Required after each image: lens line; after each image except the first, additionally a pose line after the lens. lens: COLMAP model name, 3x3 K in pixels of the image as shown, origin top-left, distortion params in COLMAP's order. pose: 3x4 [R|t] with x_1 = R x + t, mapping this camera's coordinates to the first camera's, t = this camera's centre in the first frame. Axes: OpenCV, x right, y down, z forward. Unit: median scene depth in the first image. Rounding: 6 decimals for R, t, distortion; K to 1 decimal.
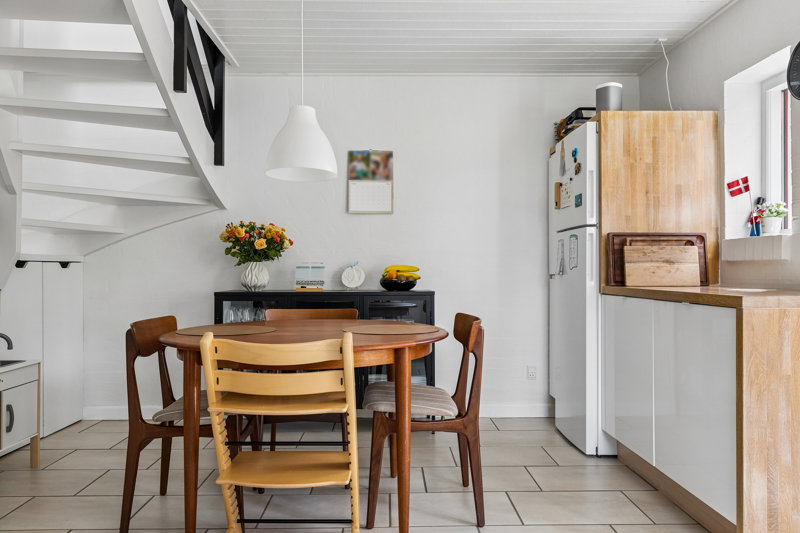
lens RADIAL K [[597.8, 0, 400.0], [0, 597.8, 266.5], [0, 0, 1]] dist [0.004079, -0.000370]
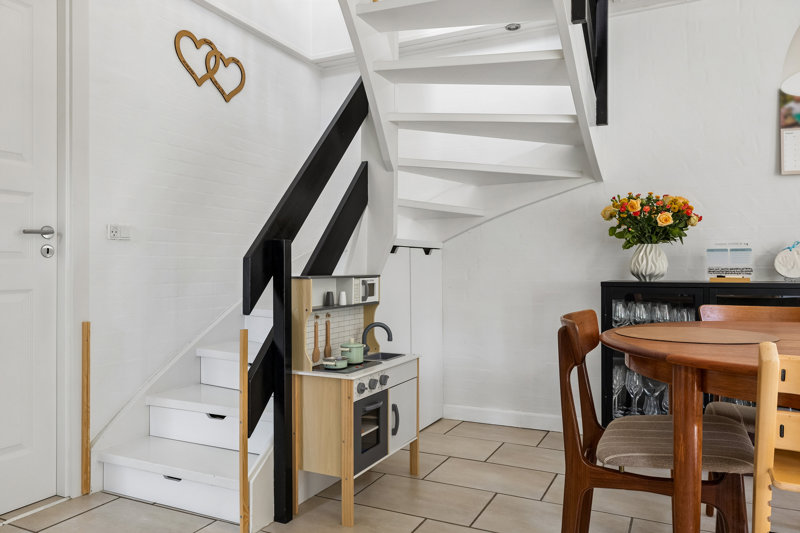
lens RADIAL K [[581.4, 0, 400.0], [0, 581.4, 266.5], [0, 0, 1]] dist [0.004001, 0.000947]
pose [[0.887430, -0.002402, -0.460936, -0.183576], [0.004801, 0.999980, 0.004032, 0.017346], [0.460917, -0.005791, 0.887424, 0.178552]]
